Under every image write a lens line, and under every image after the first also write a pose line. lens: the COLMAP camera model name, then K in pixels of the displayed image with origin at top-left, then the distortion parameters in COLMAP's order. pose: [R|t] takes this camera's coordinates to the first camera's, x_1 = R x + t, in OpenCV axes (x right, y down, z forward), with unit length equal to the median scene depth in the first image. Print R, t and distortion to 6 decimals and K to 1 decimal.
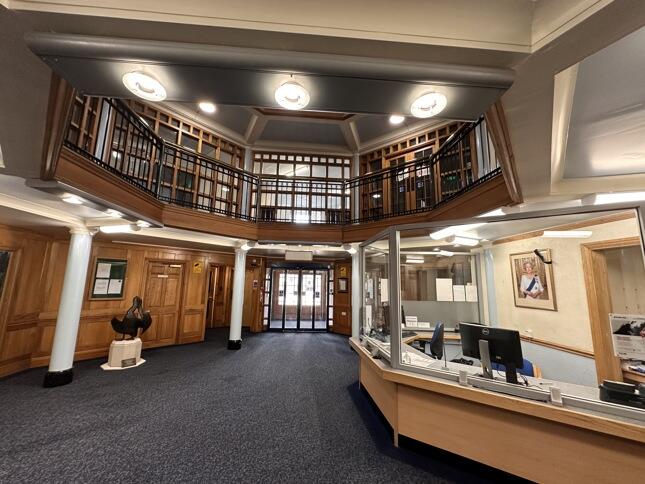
lens RADIAL K [[257.8, 0, 322.5], [0, 257.8, 242.0], [0, 0, 1]] dist [0.000044, -0.000017]
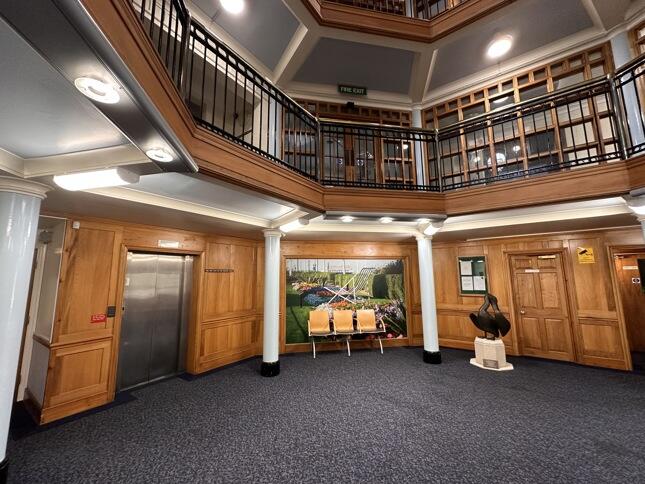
lens RADIAL K [[257.8, 0, 322.5], [0, 257.8, 242.0], [0, 0, 1]] dist [0.000044, -0.000017]
pose [[0.088978, -0.156228, -0.983705, 0.169240], [0.164670, 0.976339, -0.140163, 0.057687], [0.982327, -0.149515, 0.112599, 0.319694]]
